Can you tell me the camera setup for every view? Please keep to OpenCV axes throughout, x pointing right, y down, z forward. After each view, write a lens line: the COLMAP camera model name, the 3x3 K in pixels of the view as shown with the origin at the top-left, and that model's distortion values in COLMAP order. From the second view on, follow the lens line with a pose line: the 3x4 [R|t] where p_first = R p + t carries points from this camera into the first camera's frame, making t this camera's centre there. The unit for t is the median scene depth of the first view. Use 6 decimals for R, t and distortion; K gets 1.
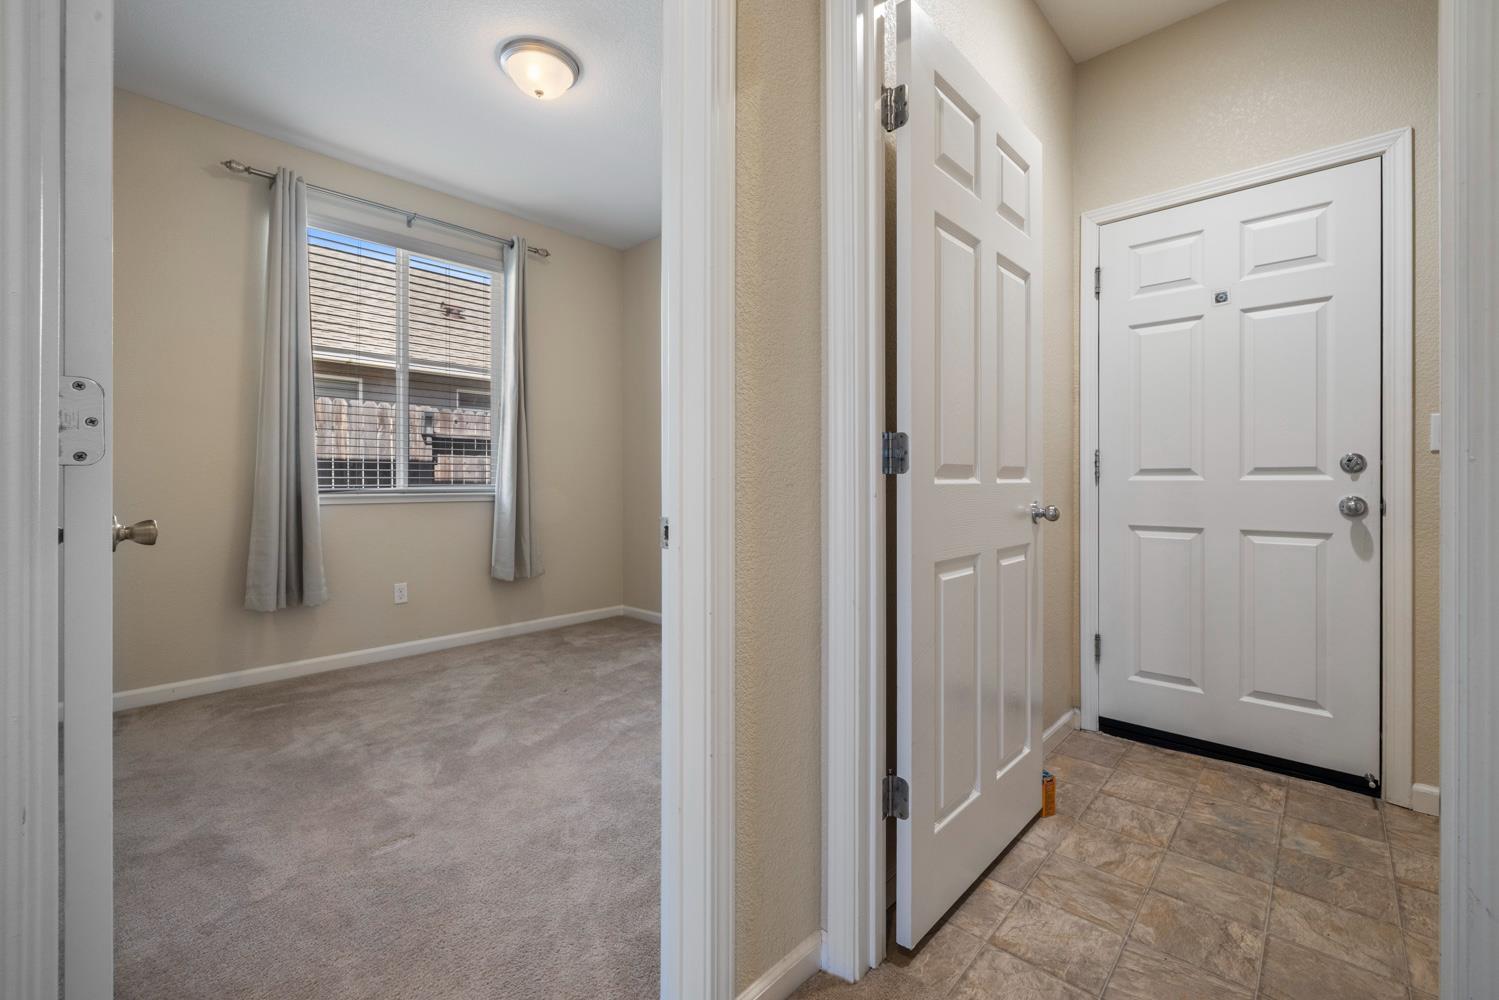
lens RADIAL K [[629.6, 0, 742.7], [0, 629.6, 483.4], [0, 0, 1]] dist [-0.000884, -0.000266]
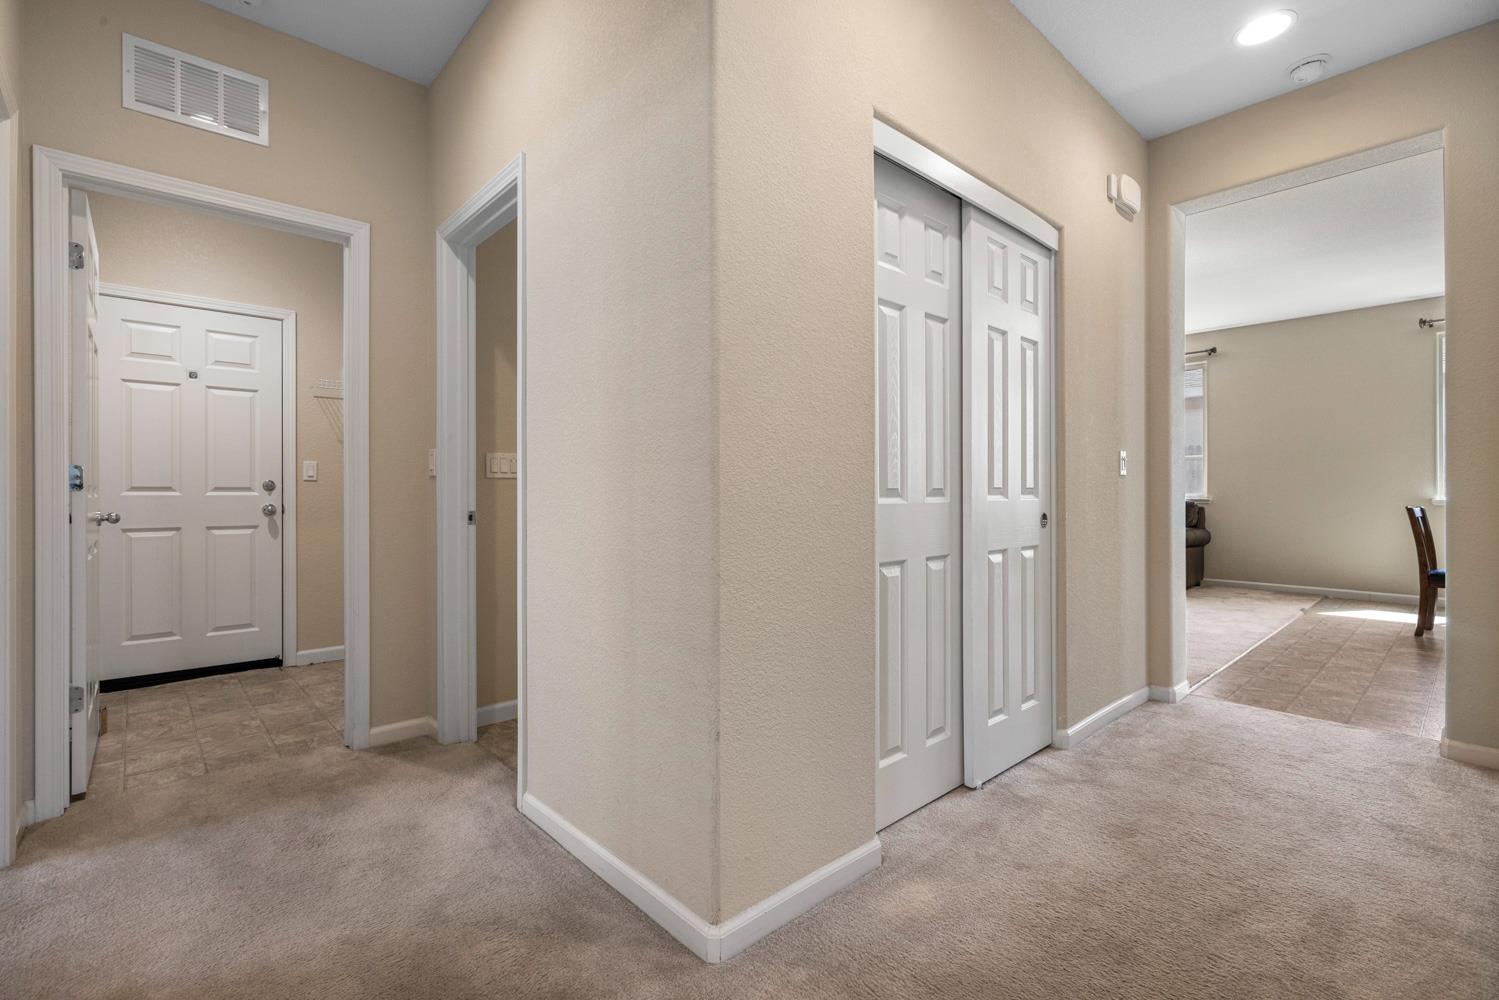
lens RADIAL K [[672.1, 0, 745.2], [0, 672.1, 493.2], [0, 0, 1]] dist [-0.001495, 0.000355]
pose [[0.083101, 0.002933, 0.996537, -0.865911], [0.005366, 0.999980, -0.003391, 0.003894], [-0.996527, 0.005630, 0.083083, -0.539143]]
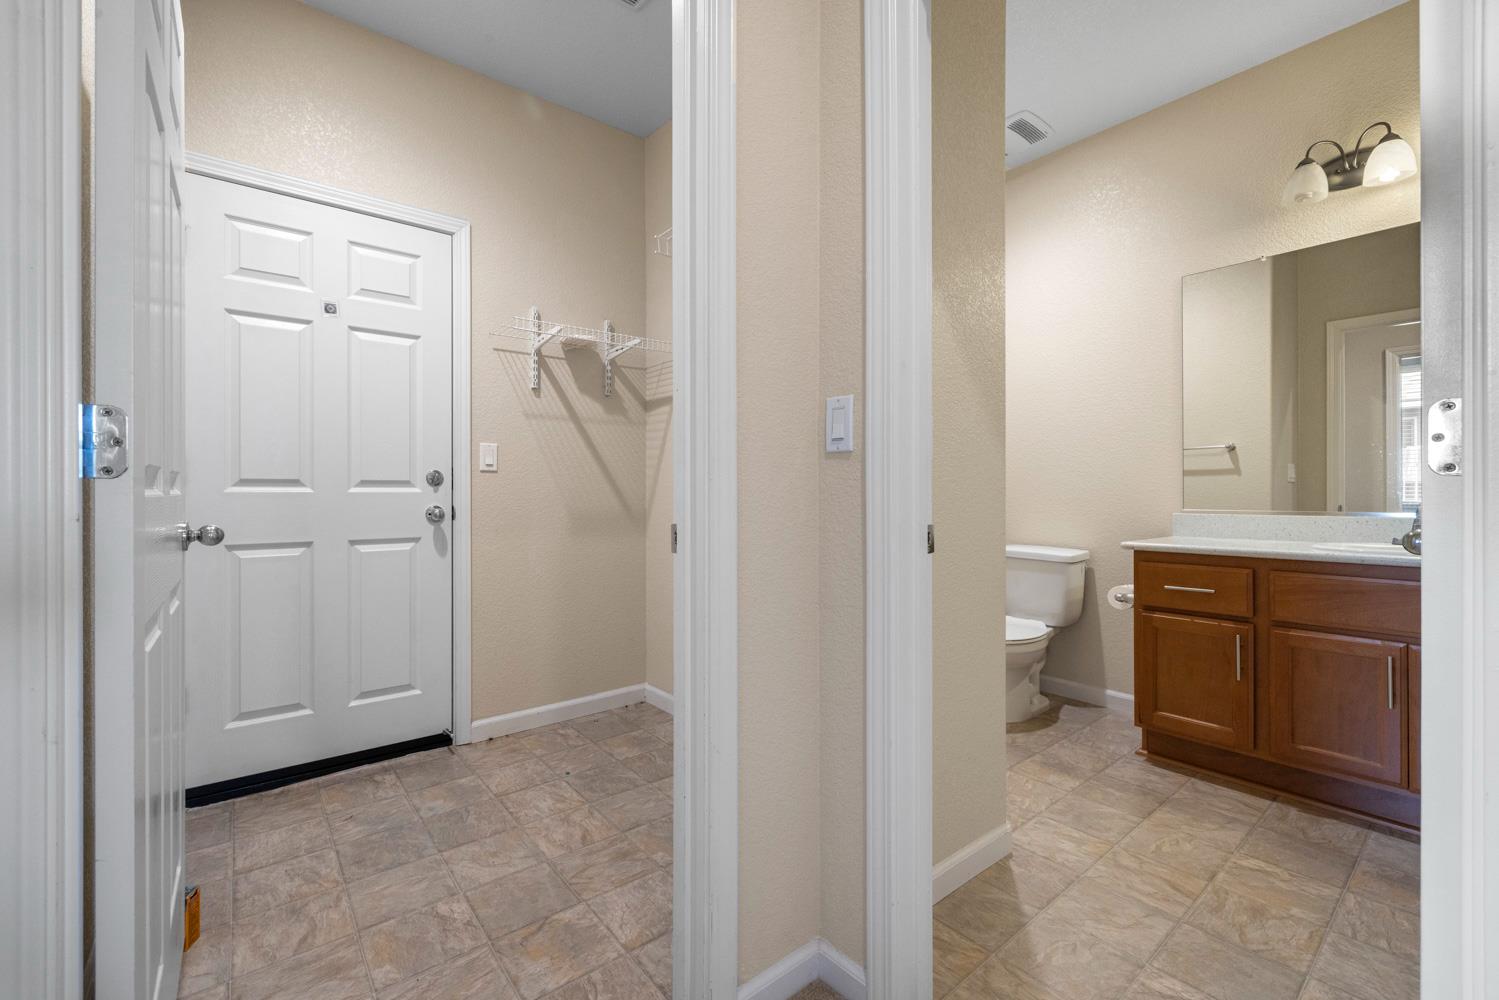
lens RADIAL K [[628.3, 0, 751.0], [0, 628.3, 491.8], [0, 0, 1]] dist [0.000056, -0.000331]
pose [[0.133960, 0.003434, 0.990981, -0.156540], [0.004390, 0.999982, -0.004059, 0.002054], [-0.990977, 0.004894, 0.133942, 0.240690]]
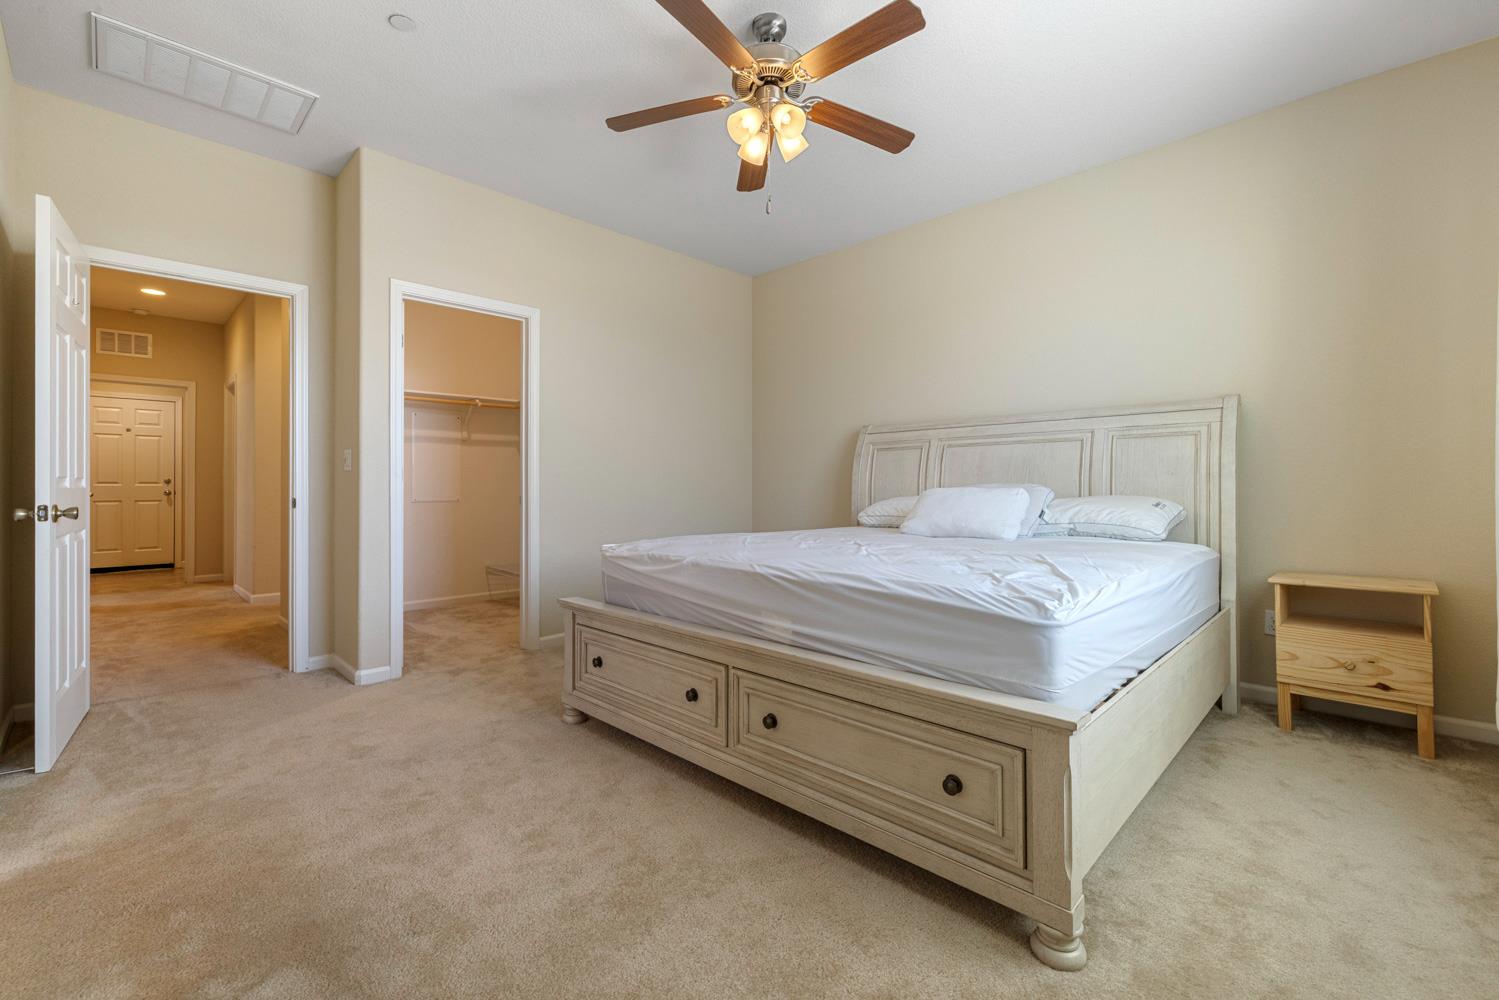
lens RADIAL K [[627.1, 0, 750.5], [0, 627.1, 489.7], [0, 0, 1]] dist [-0.000348, -0.000095]
pose [[0.016193, 0.001405, 0.999868, -2.850637], [-0.003532, 0.999993, -0.001348, 0.011470], [-0.999863, -0.003510, 0.016198, -2.667953]]
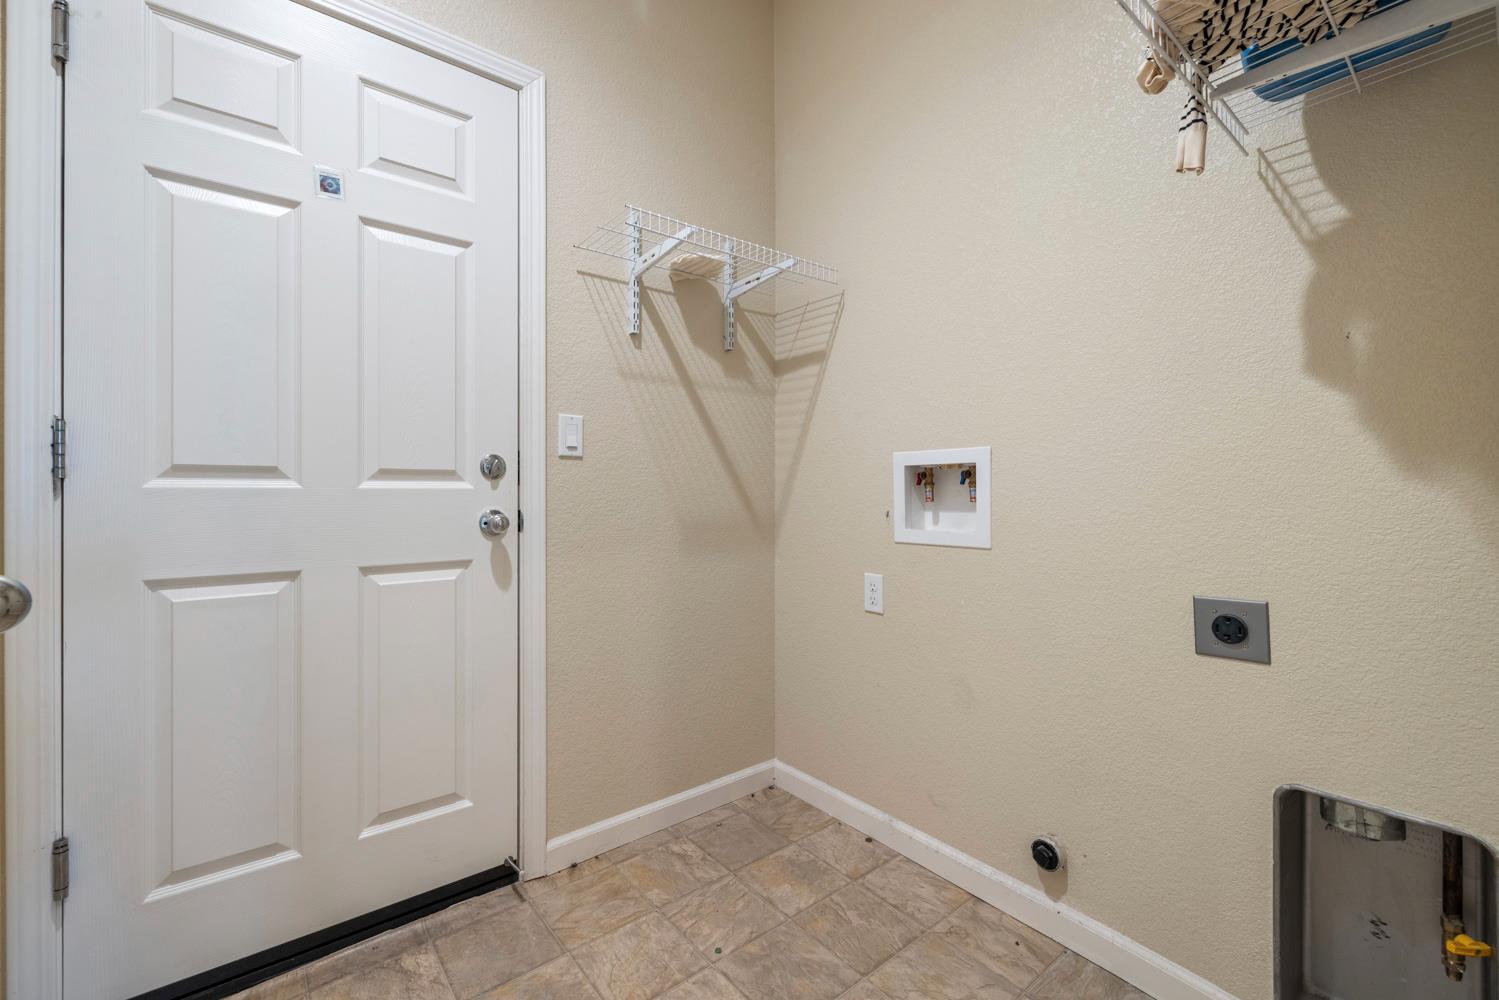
lens RADIAL K [[627.1, 0, 750.5], [0, 627.1, 489.7], [0, 0, 1]] dist [-0.000348, -0.000095]
pose [[0.134548, 0.002933, 0.990903, 0.255003], [0.002479, 0.999991, -0.003297, -0.000471], [-0.990904, 0.002900, 0.134539, 0.602683]]
